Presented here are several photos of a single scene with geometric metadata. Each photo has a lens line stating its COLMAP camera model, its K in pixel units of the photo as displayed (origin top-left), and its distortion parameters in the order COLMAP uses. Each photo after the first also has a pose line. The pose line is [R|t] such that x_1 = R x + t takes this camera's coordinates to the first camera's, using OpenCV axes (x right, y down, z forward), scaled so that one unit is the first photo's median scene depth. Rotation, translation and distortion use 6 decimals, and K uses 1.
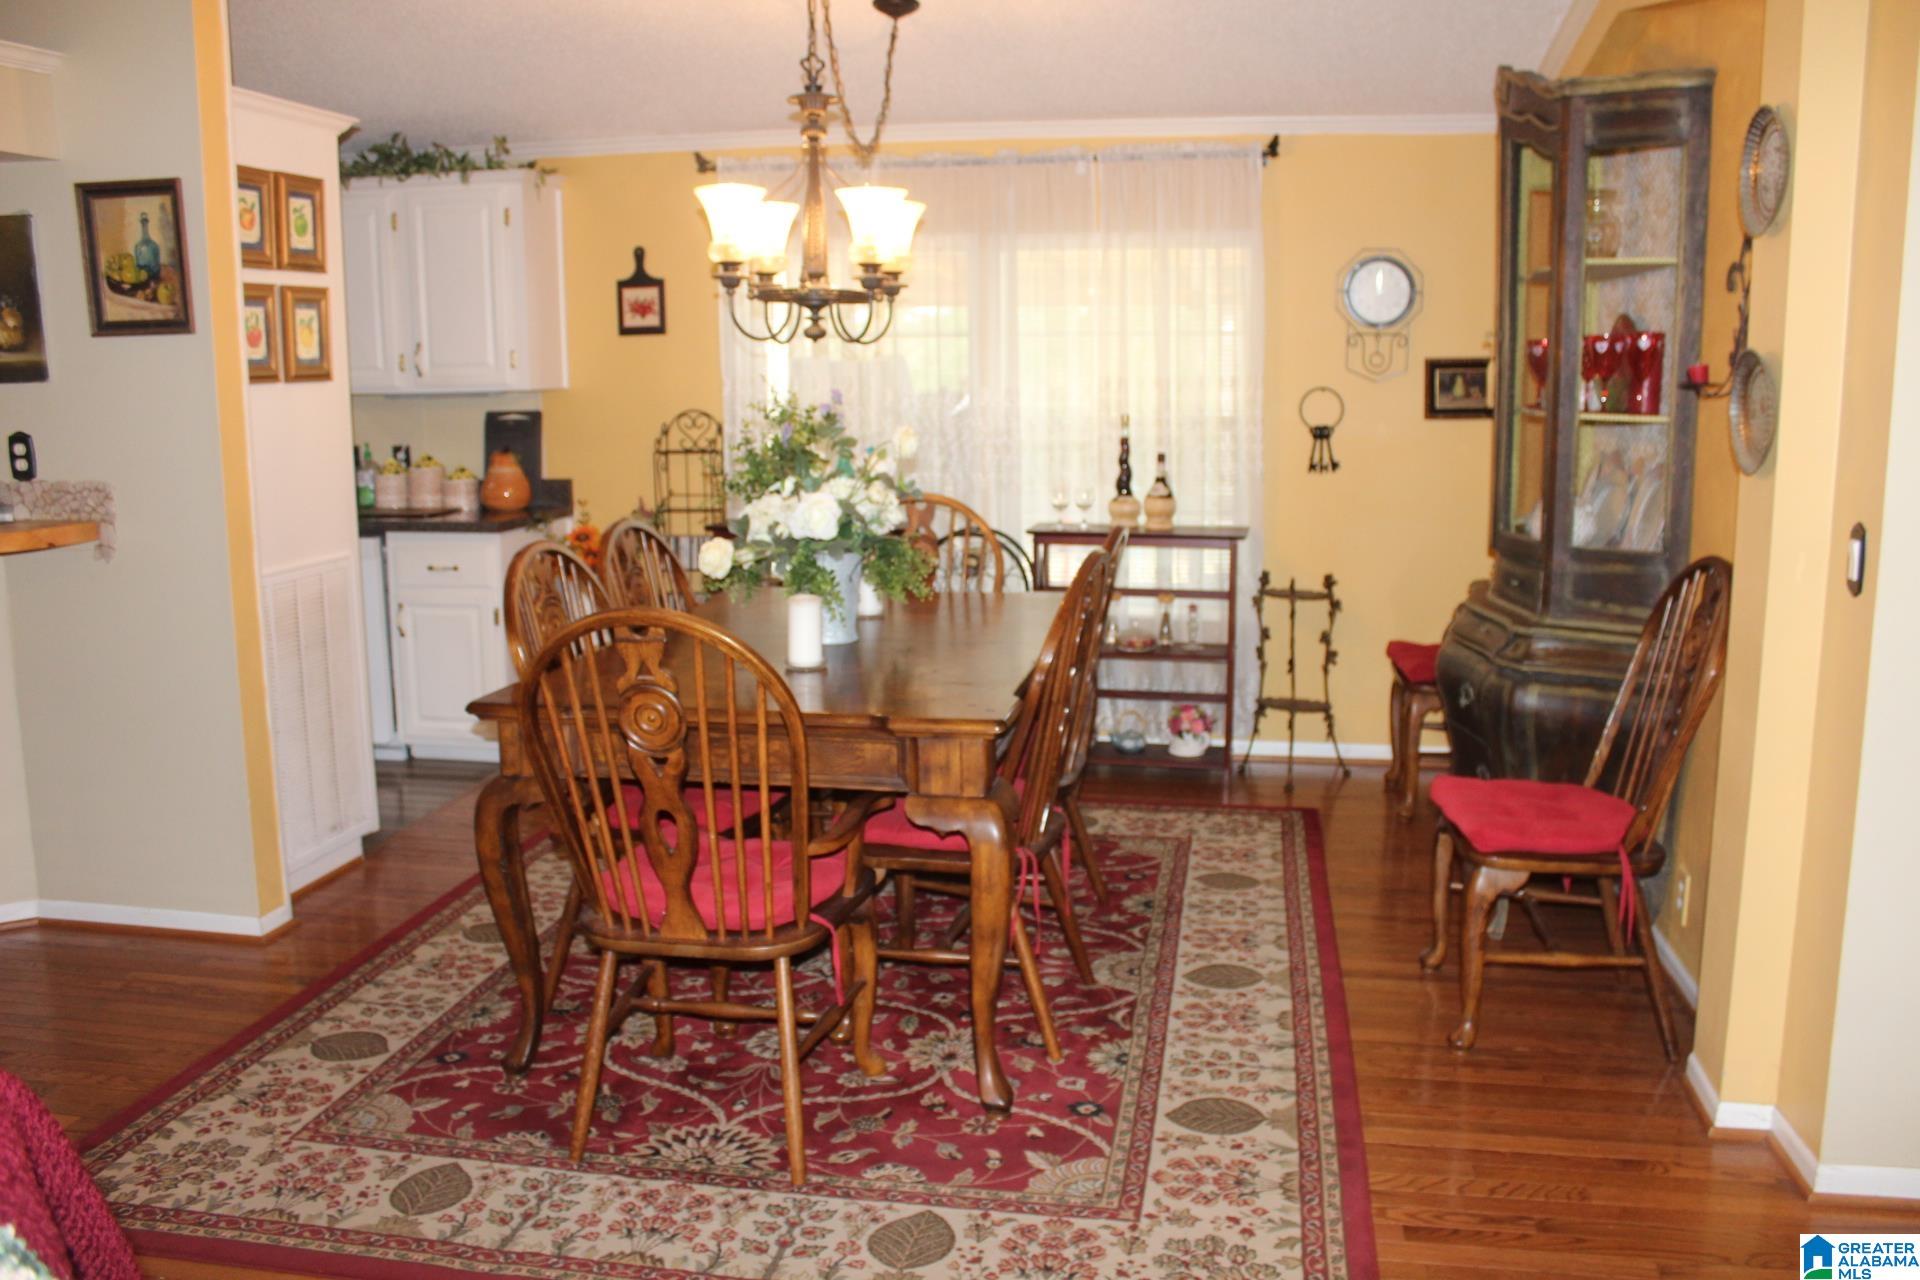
lens RADIAL K [[1583.5, 0, 985.7], [0, 1583.5, 630.4], [0, 0, 1]] dist [-0.161304, 0.128392]
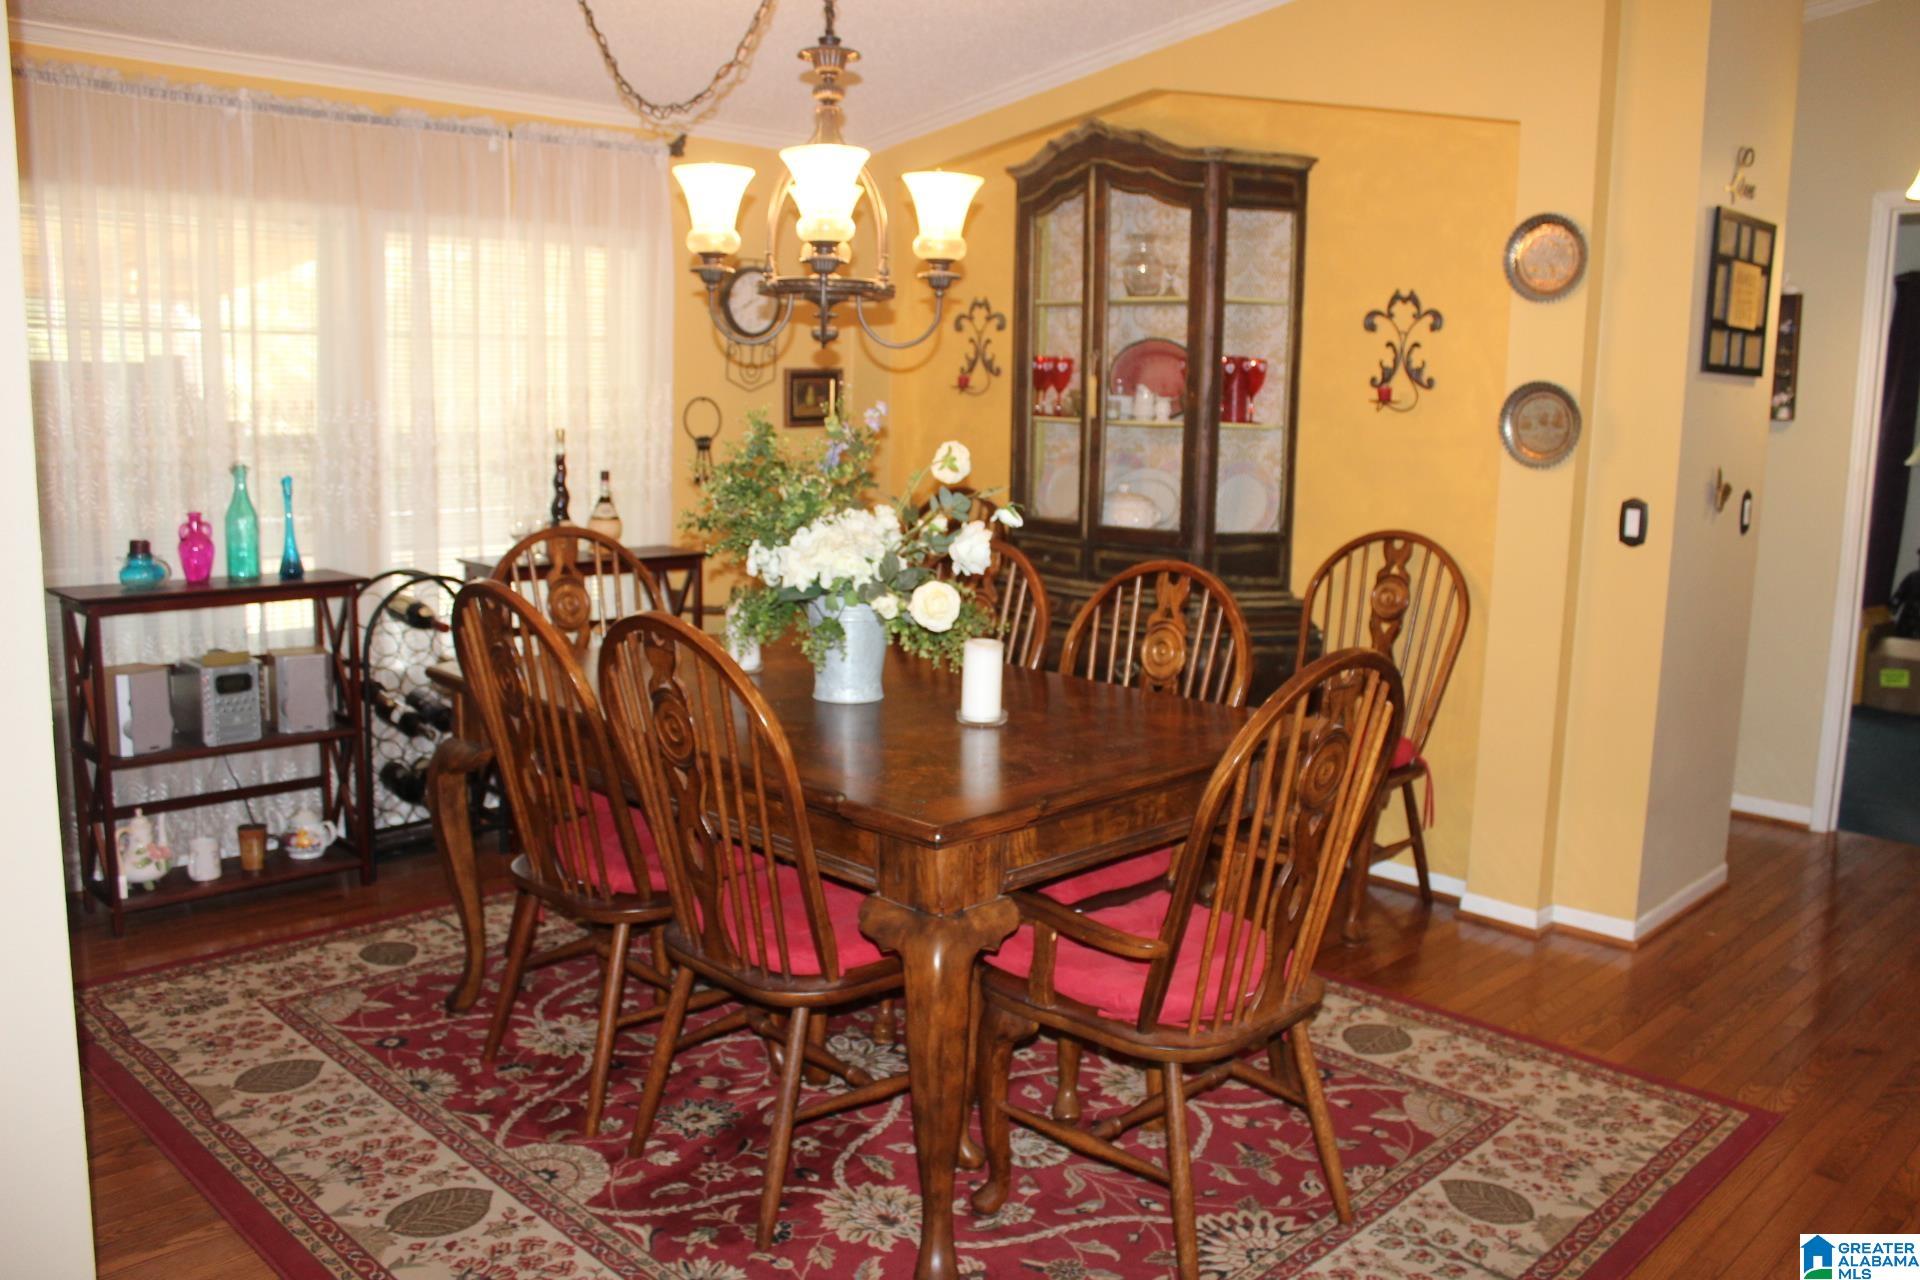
lens RADIAL K [[1583.5, 0, 958.3], [0, 1583.5, 649.2], [0, 0, 1]] dist [-0.161304, 0.128392]
pose [[0.574048, -0.123130, 0.809511, -0.731847], [0.112170, 0.991134, 0.071213, -0.073367], [-0.811102, 0.049924, 0.582770, 0.442009]]
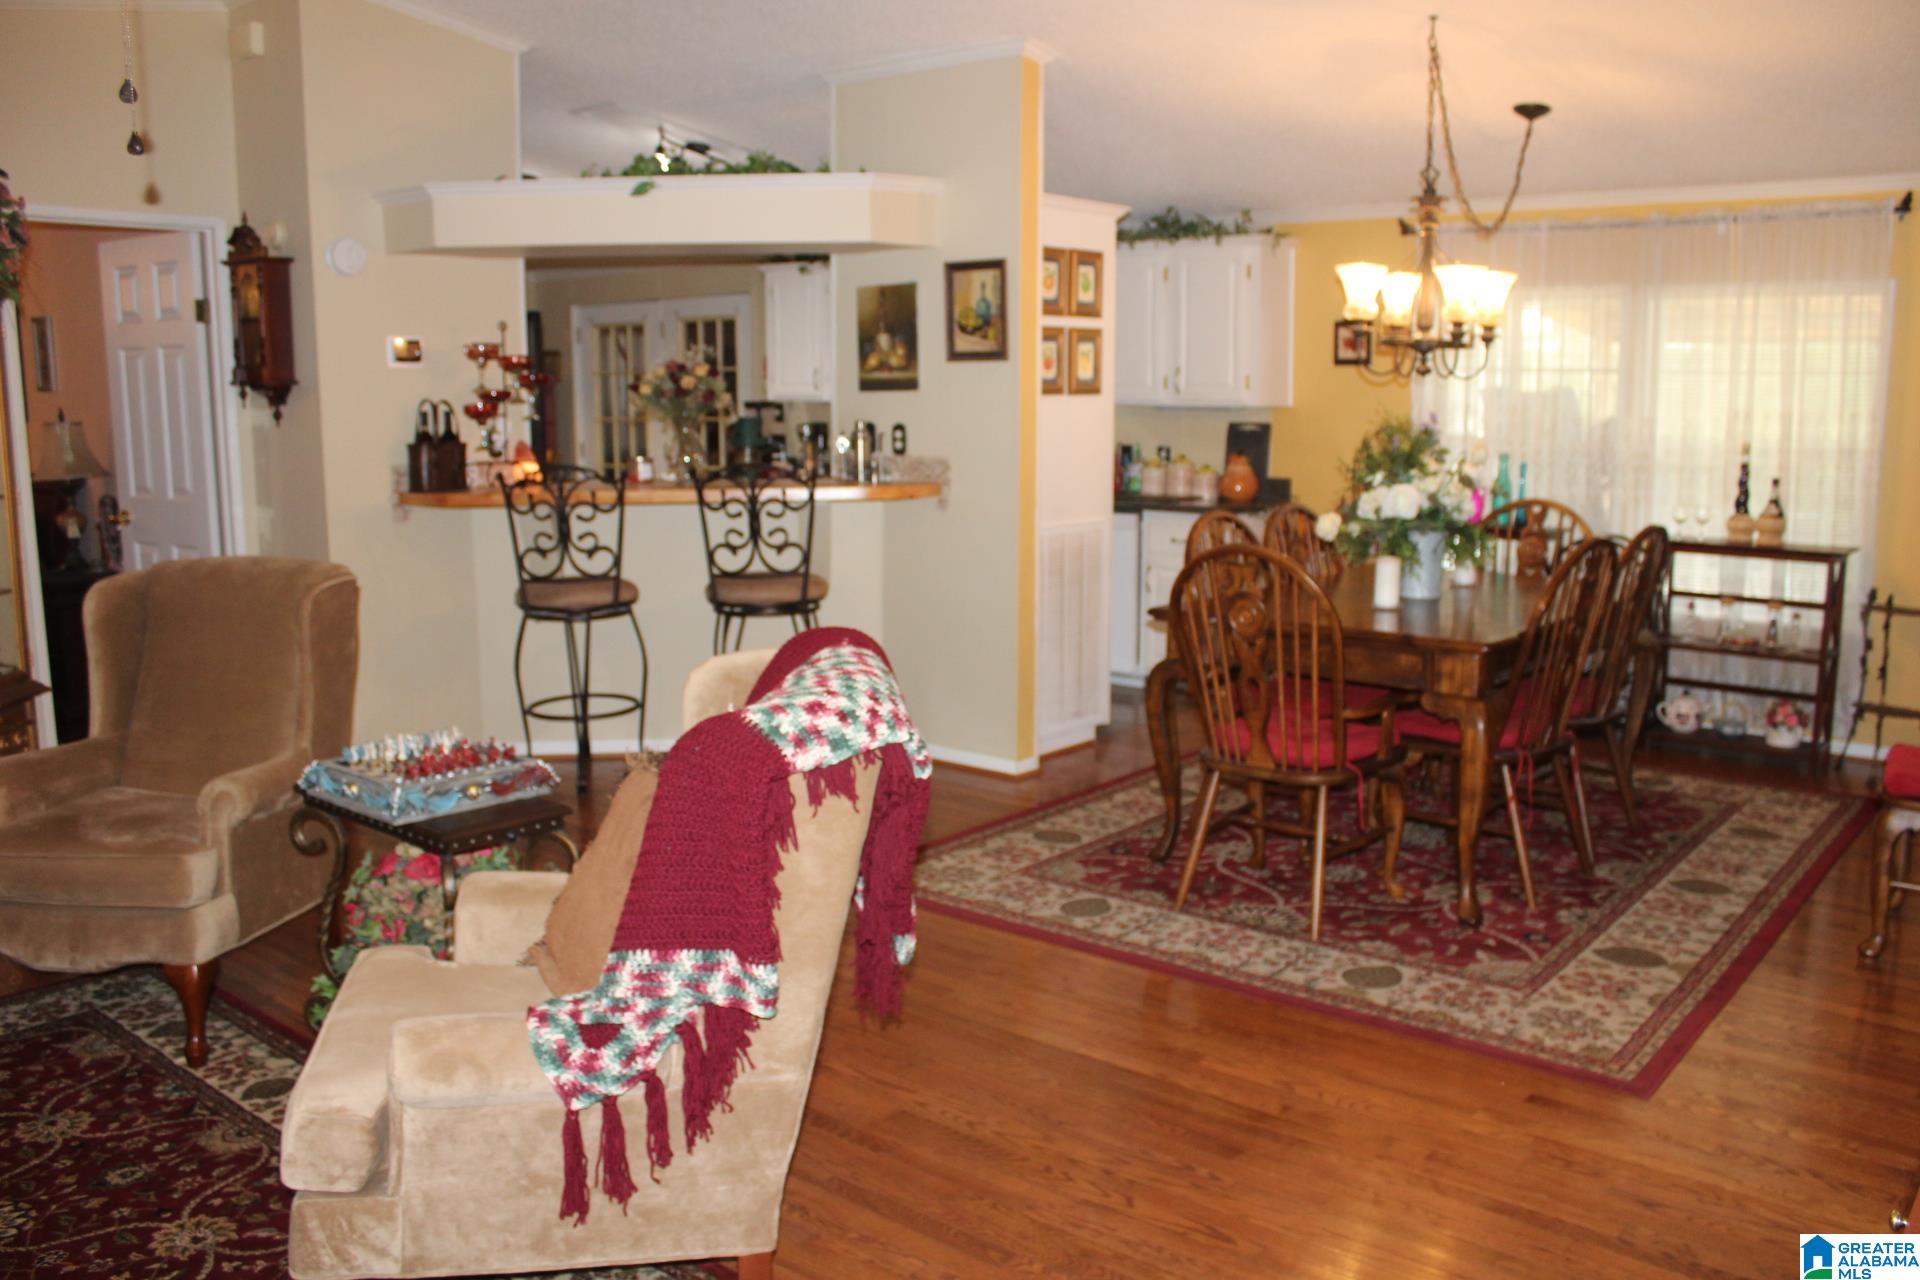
lens RADIAL K [[1583.5, 0, 967.3], [0, 1583.5, 634.2], [0, 0, 1]] dist [-0.161304, 0.128392]
pose [[0.868409, 0.083693, -0.488734, 0.216015], [-0.088525, 0.995986, 0.013262, 0.053369], [0.487882, 0.031748, 0.872332, -0.347479]]
